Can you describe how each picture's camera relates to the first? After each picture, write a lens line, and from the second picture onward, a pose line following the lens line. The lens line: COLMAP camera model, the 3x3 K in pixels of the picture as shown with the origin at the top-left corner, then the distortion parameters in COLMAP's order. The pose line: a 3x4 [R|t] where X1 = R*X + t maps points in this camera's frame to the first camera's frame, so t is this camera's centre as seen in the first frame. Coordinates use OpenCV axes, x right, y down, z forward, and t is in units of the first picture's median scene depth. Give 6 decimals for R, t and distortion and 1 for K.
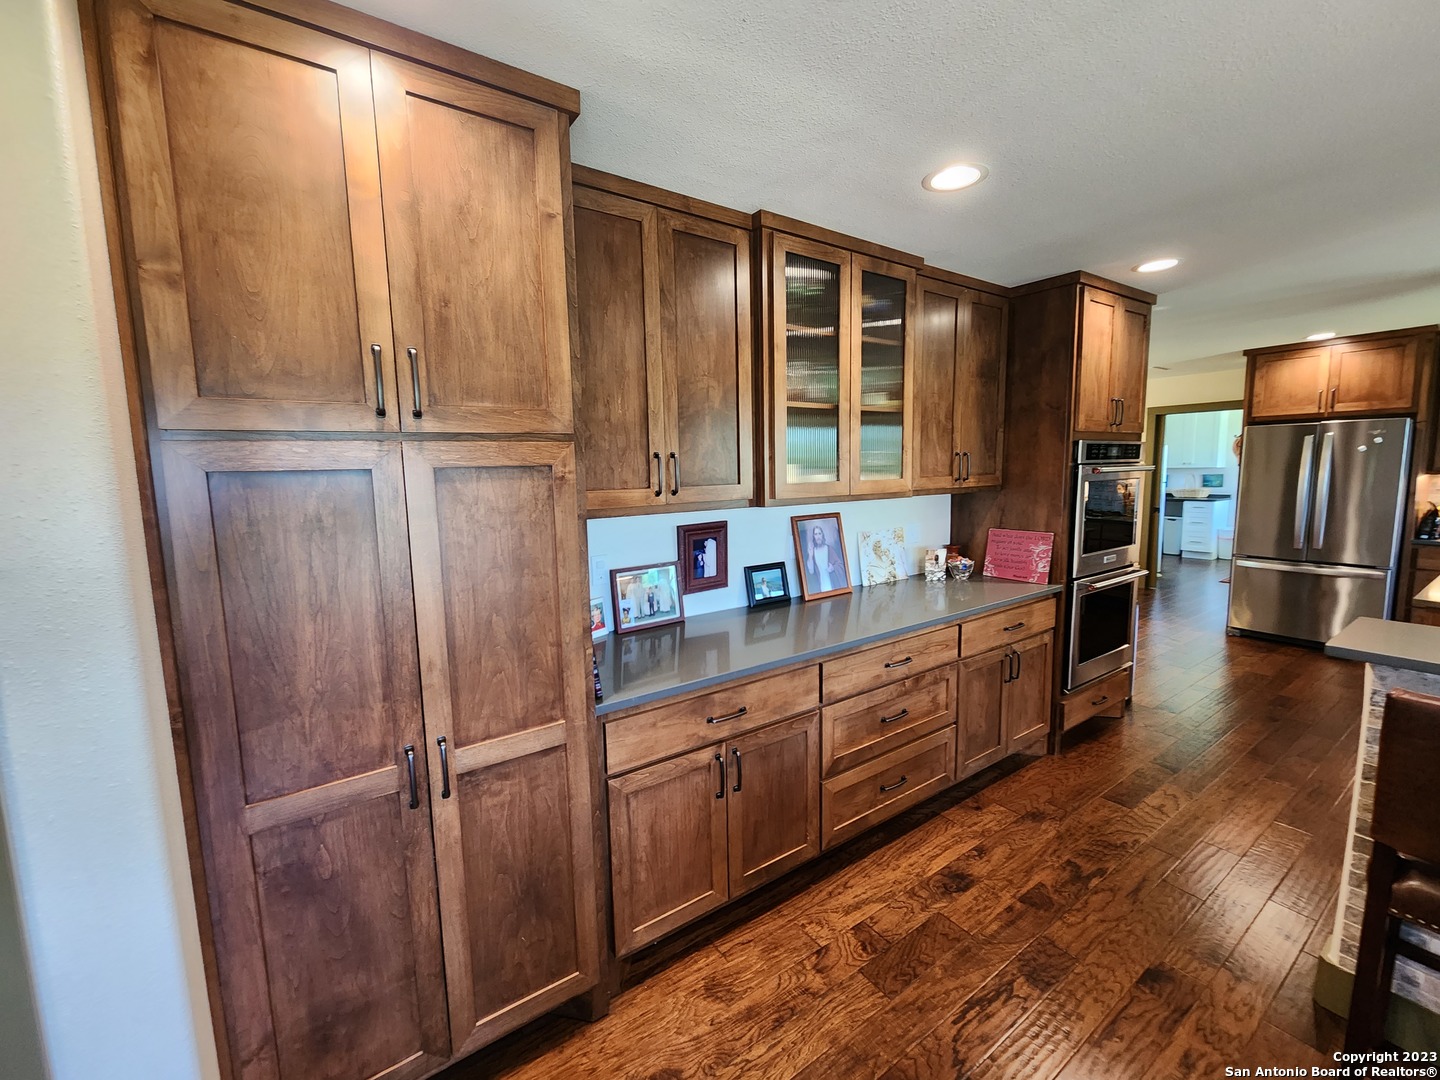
lens RADIAL K [[581.0, 0, 722.4], [0, 581.0, 533.5], [0, 0, 1]] dist [0.002644, -0.000369]
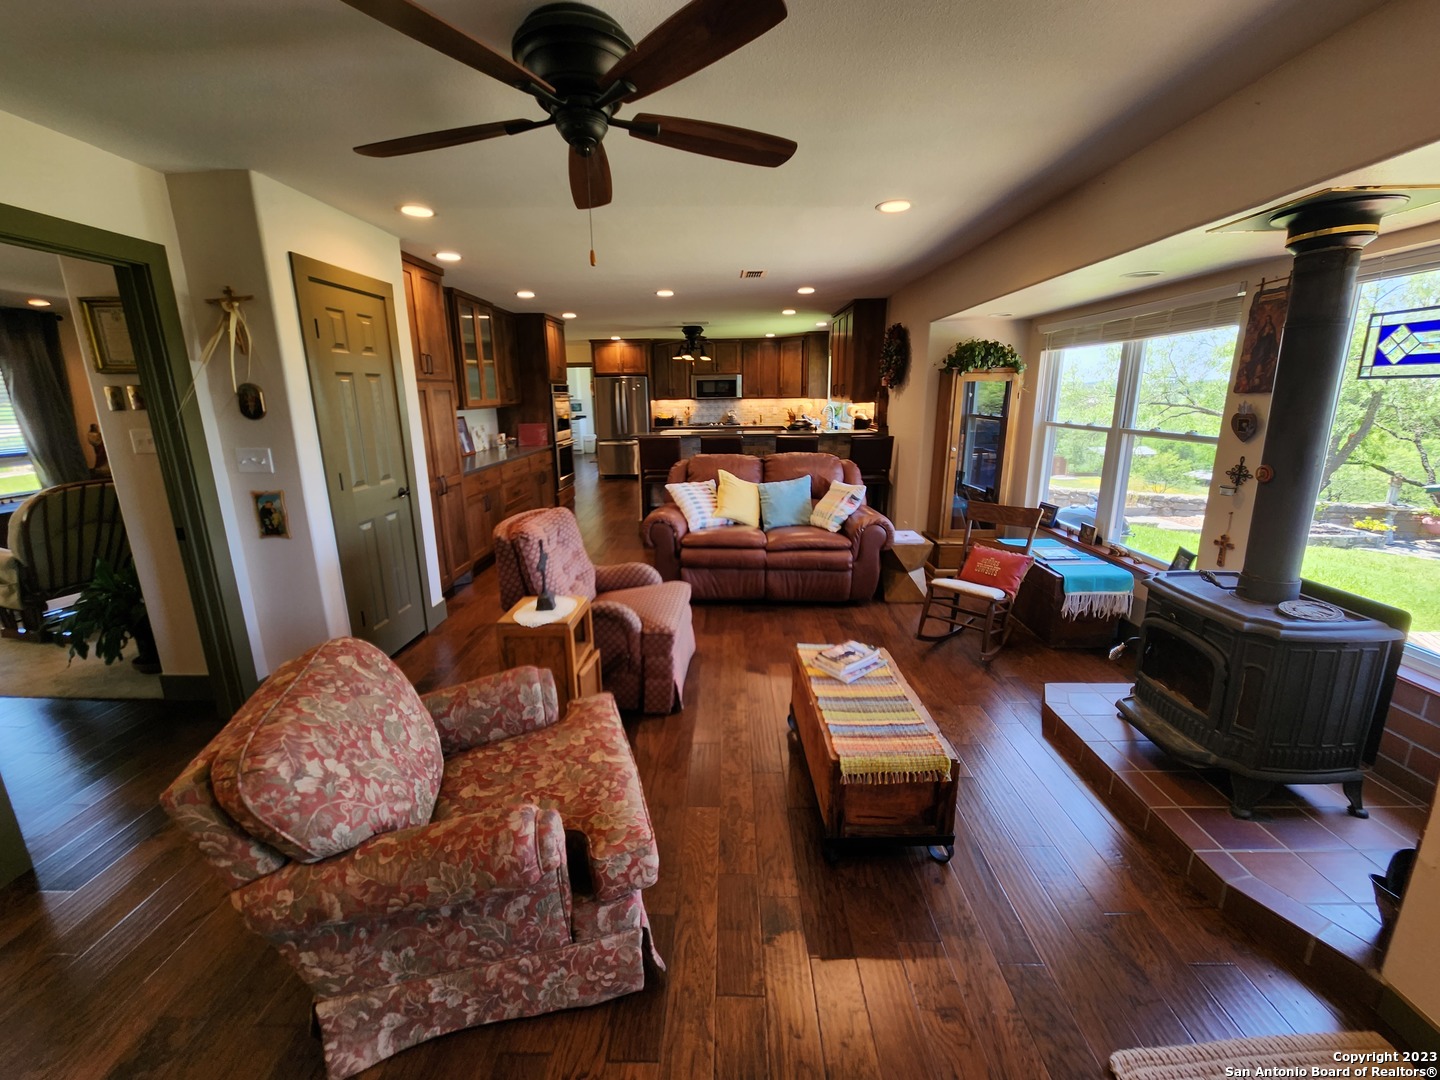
lens RADIAL K [[581.0, 0, 722.4], [0, 581.0, 533.5], [0, 0, 1]] dist [0.002644, -0.000369]
pose [[0.570687, -0.178147, 0.801611, -1.186475], [0.088974, 0.983852, 0.155305, 0.162703], [-0.816333, -0.017308, 0.577322, -1.141741]]
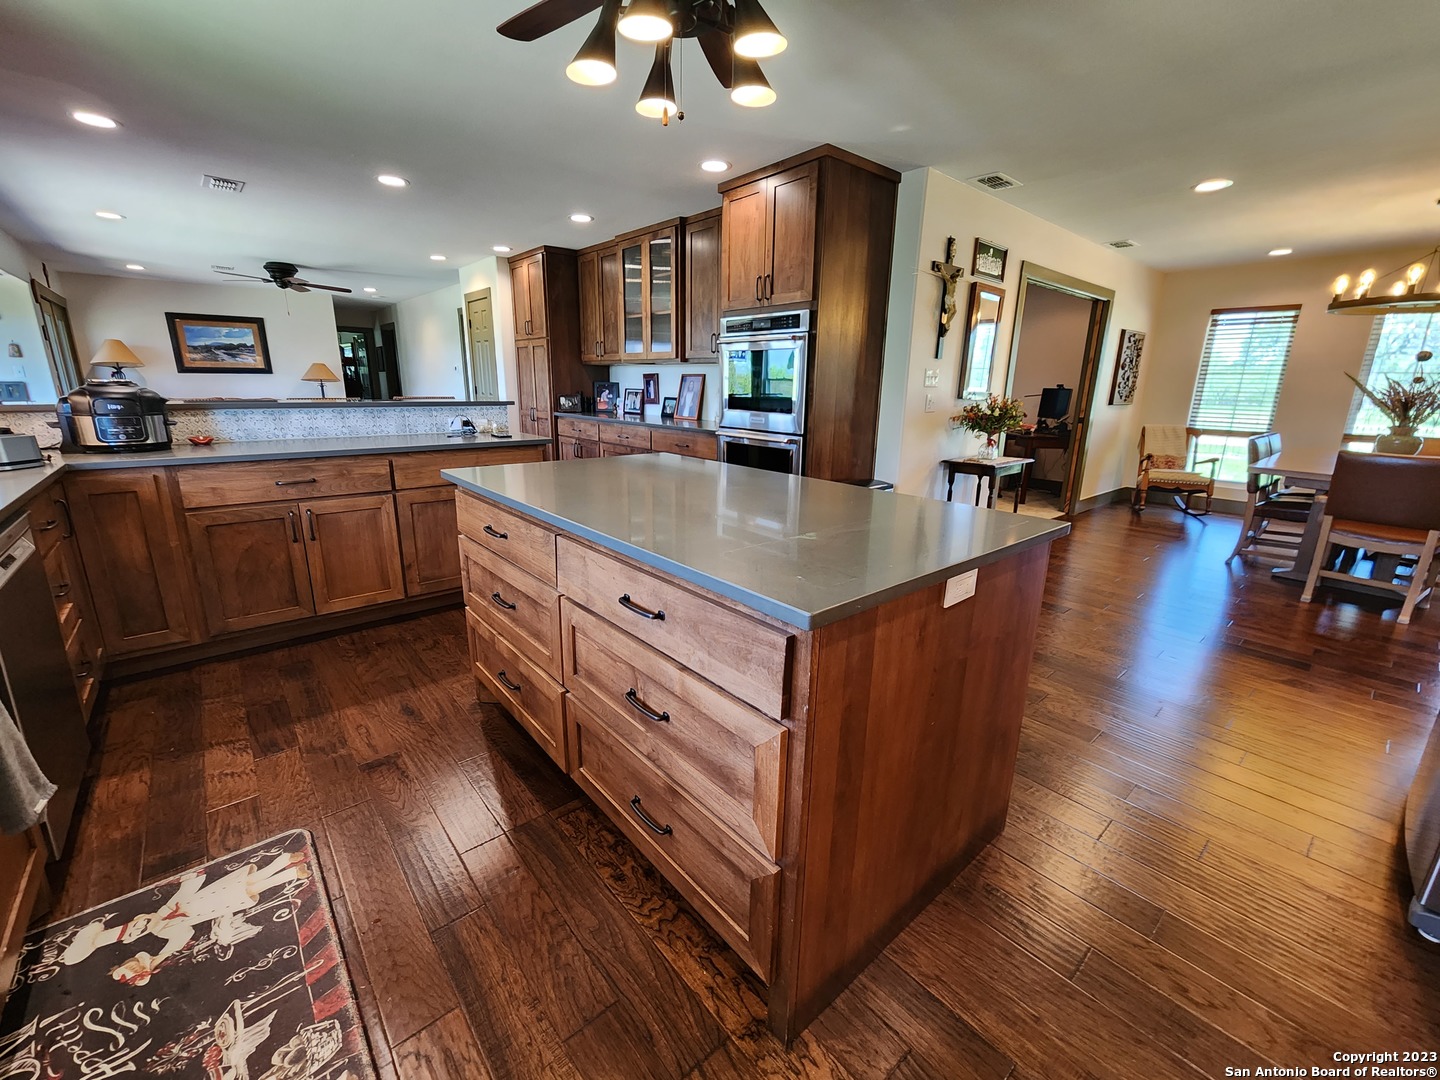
lens RADIAL K [[581.0, 0, 722.4], [0, 581.0, 533.5], [0, 0, 1]] dist [0.002644, -0.000369]
pose [[0.130046, 0.271620, -0.953578, 2.291690], [-0.134249, 0.957712, 0.254489, -0.032056], [0.982377, 0.094922, 0.161012, 0.950911]]
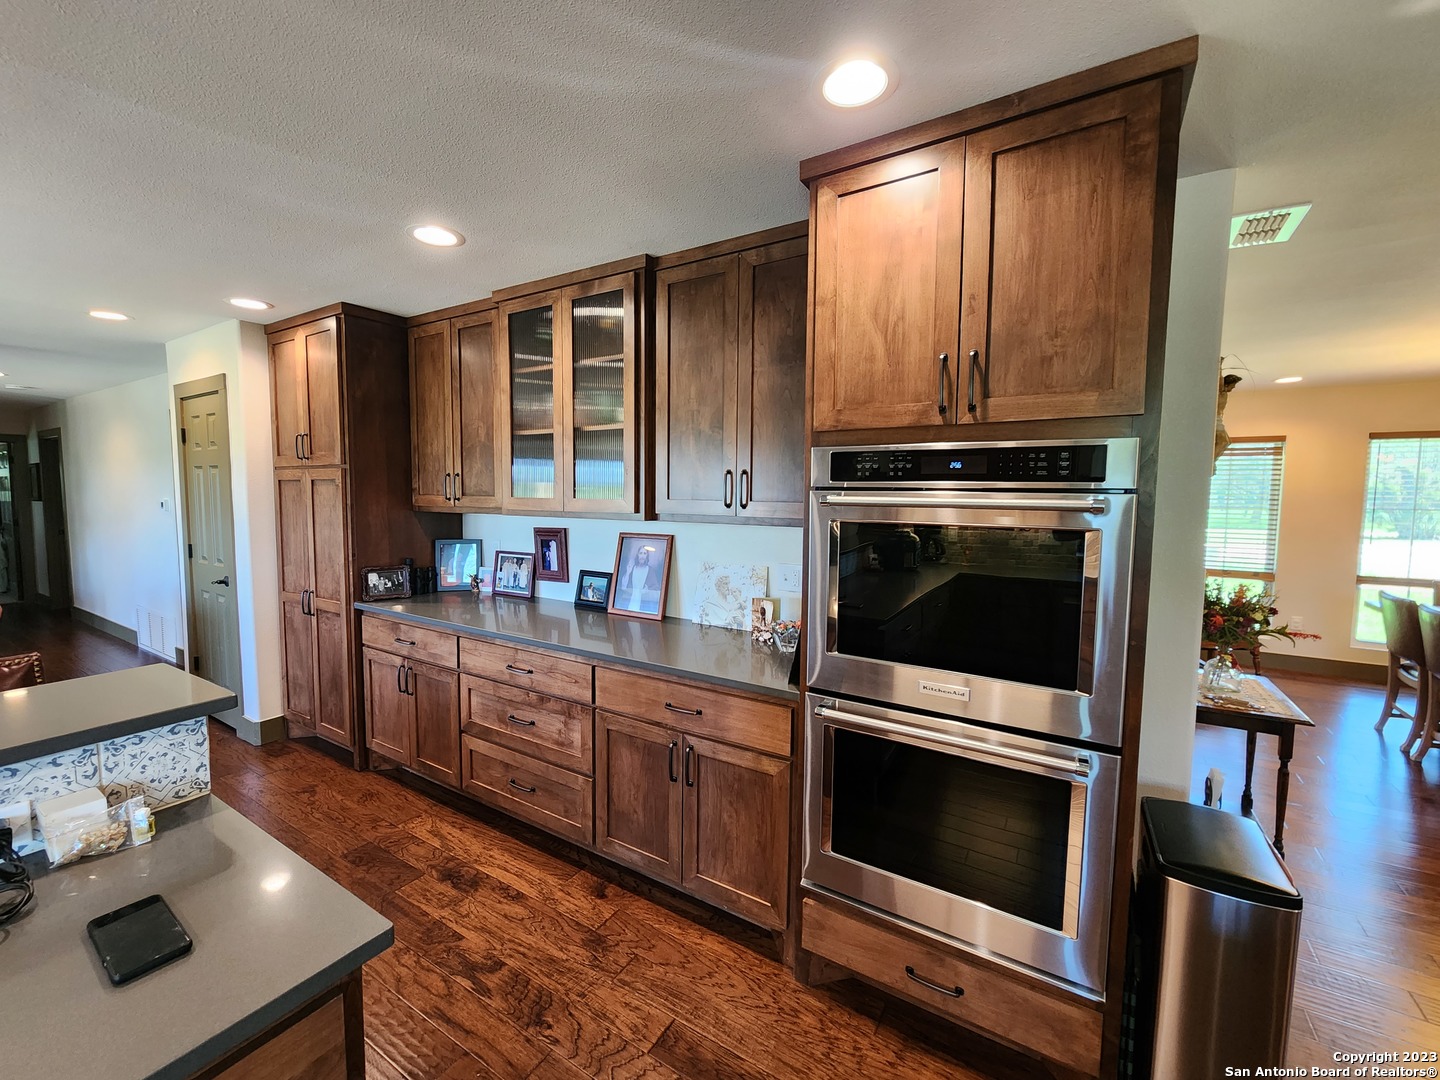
lens RADIAL K [[583.0, 0, 715.3], [0, 583.0, 535.5], [0, 0, 1]] dist [-0.001689, -0.000237]
pose [[0.413629, 0.091104, -0.905876, 1.258306], [-0.123418, 0.991407, 0.043352, -0.099157], [0.902041, 0.093870, 0.421319, 0.772890]]
